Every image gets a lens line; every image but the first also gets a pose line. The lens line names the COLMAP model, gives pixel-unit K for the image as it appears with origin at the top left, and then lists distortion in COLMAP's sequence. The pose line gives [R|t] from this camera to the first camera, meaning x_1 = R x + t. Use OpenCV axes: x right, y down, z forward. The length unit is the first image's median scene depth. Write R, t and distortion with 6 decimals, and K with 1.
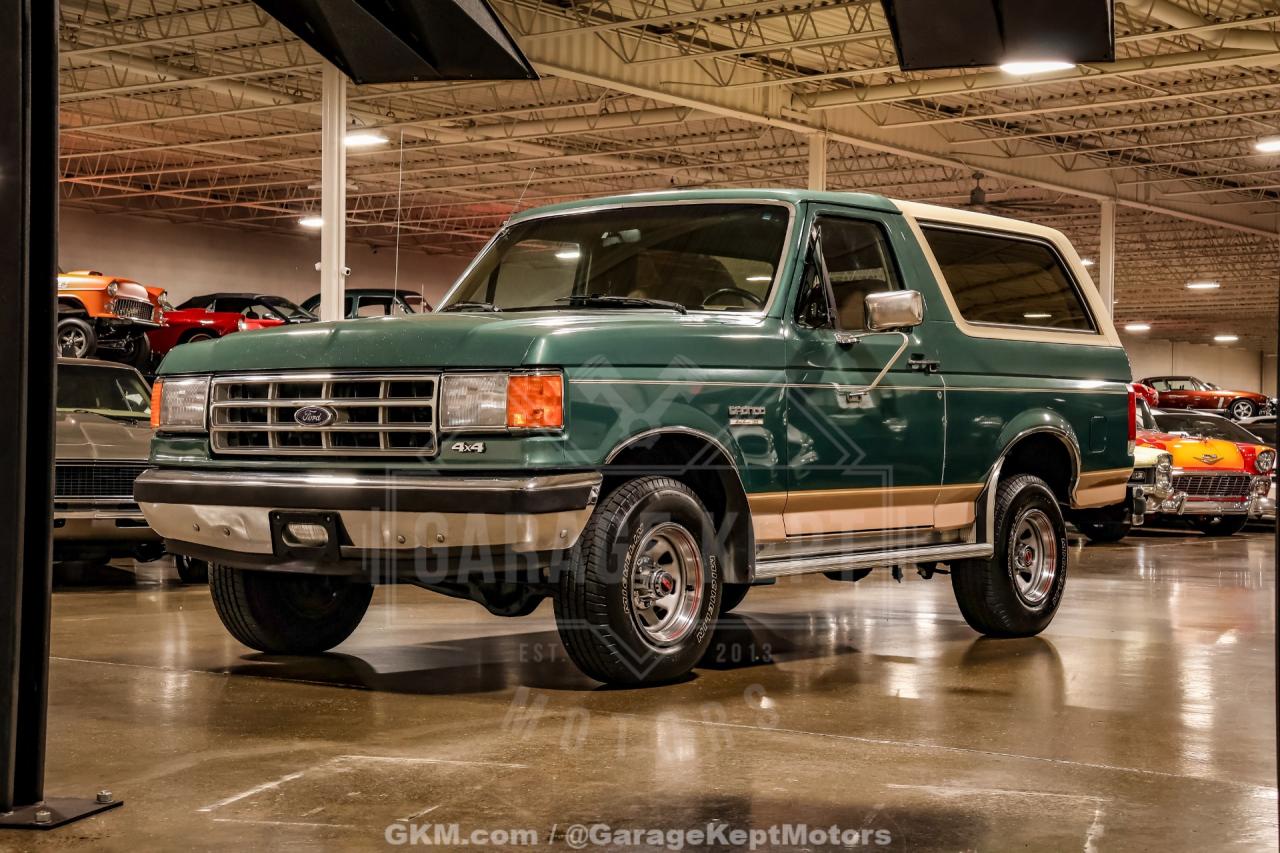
lens RADIAL K [[2036.2, 0, 641.6], [0, 2036.2, 406.0], [0, 0, 1]] dist [0.032847, 1.974199]
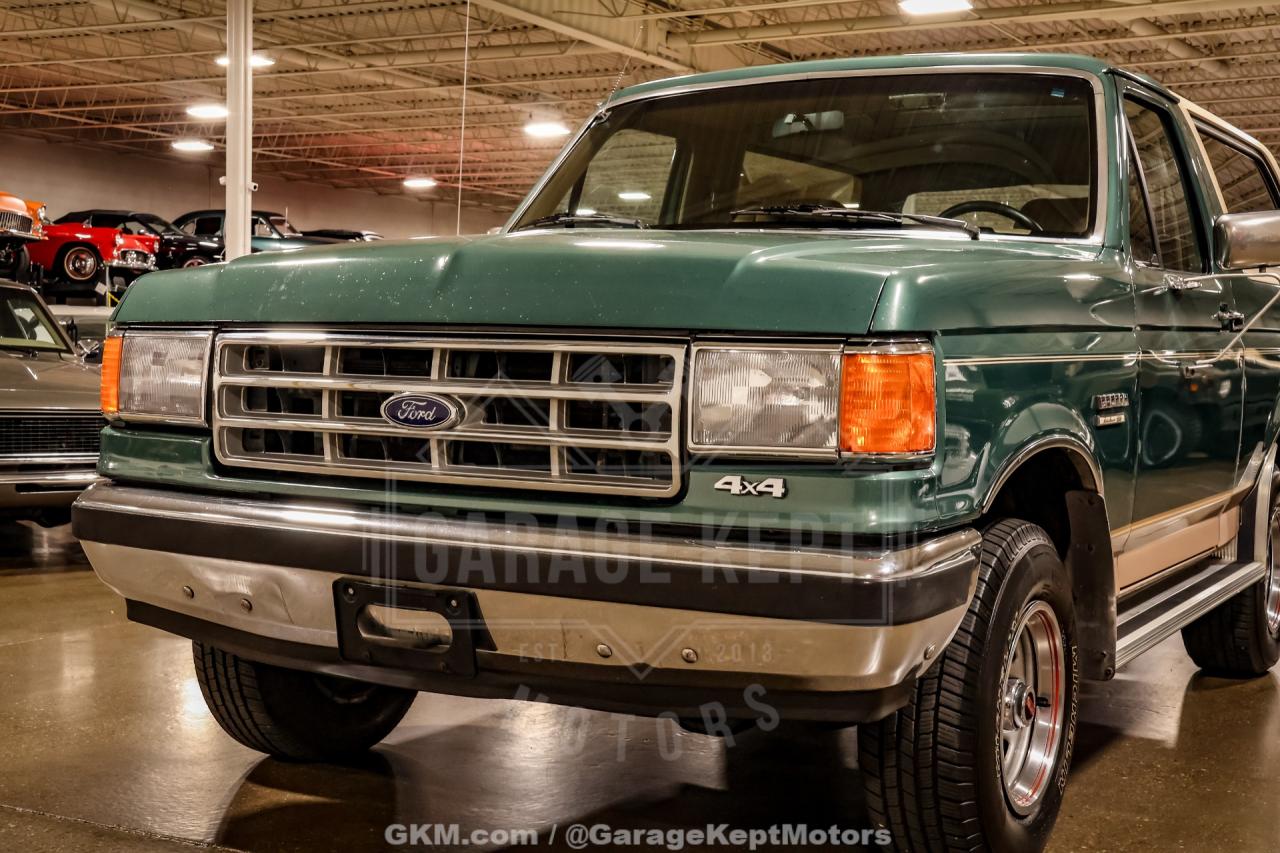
lens RADIAL K [[1651.4, 0, 651.7], [0, 1651.4, 409.1], [0, 0, 1]] dist [0.000549, 0.566606]
pose [[0.992005, 0.008689, 0.125901, -0.146684], [-0.015771, 0.998342, 0.055361, -0.020244], [-0.125211, -0.056903, 0.990497, 0.521993]]
